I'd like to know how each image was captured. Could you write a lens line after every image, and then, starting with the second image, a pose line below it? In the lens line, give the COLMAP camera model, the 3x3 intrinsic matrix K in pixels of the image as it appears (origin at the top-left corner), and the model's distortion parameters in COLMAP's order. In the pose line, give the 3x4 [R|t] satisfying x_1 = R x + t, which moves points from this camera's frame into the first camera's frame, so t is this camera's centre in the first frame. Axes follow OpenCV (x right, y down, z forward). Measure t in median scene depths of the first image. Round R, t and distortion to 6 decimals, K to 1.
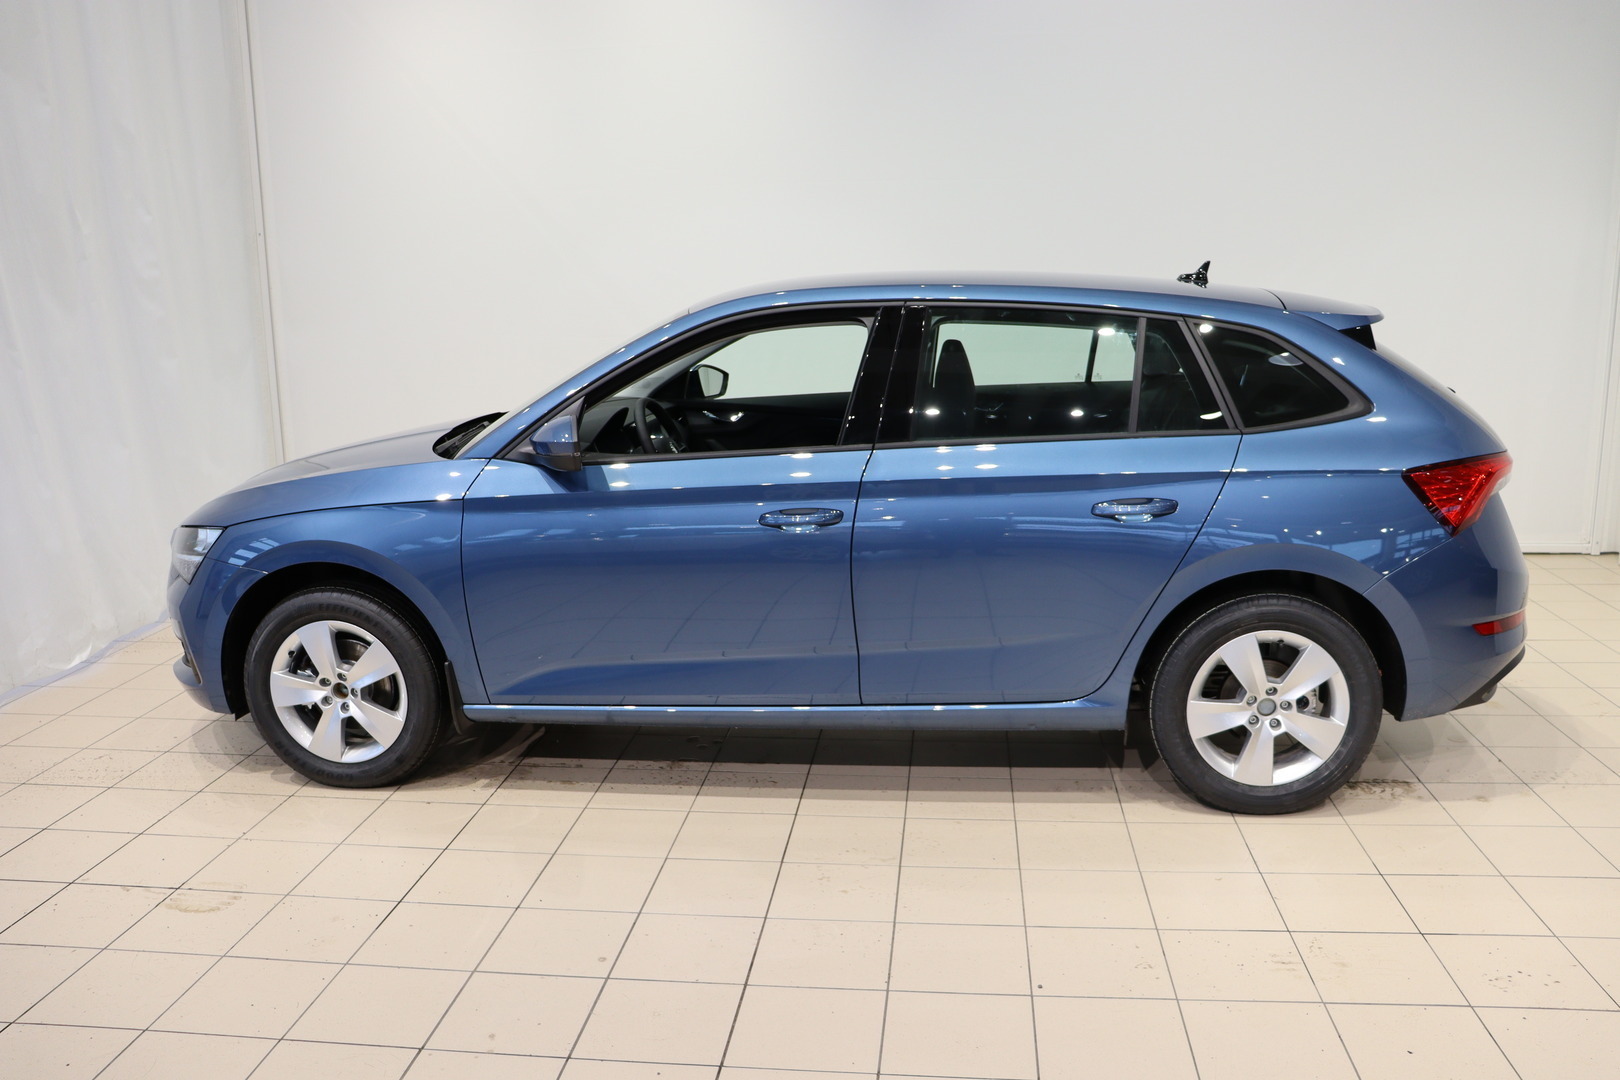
lens RADIAL K [[1333.9, 0, 810.0], [0, 1333.9, 540.0], [0, 0, 1]] dist [-0.126439, -0.000992]
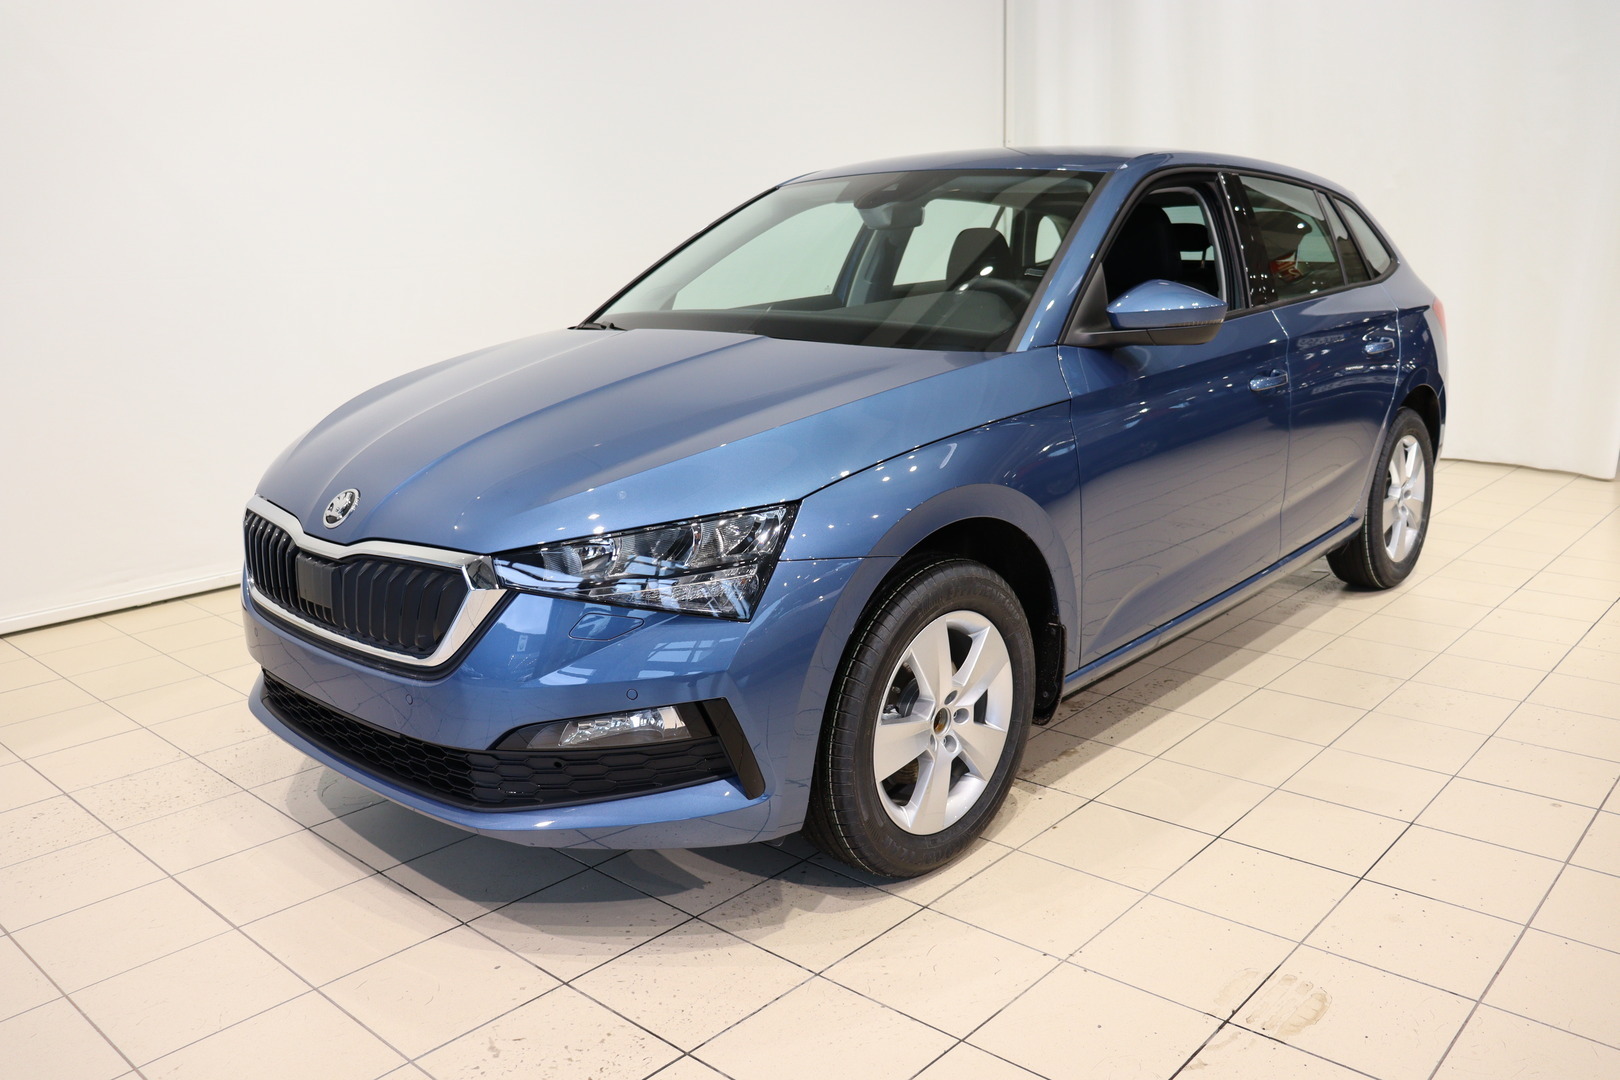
lens RADIAL K [[1333.9, 0, 810.0], [0, 1333.9, 540.0], [0, 0, 1]] dist [-0.126439, -0.000992]
pose [[0.578850, -0.181412, 0.794998, -0.900839], [0.173023, 0.980064, 0.097662, -0.049093], [-0.796866, 0.081021, 0.598699, 0.643801]]
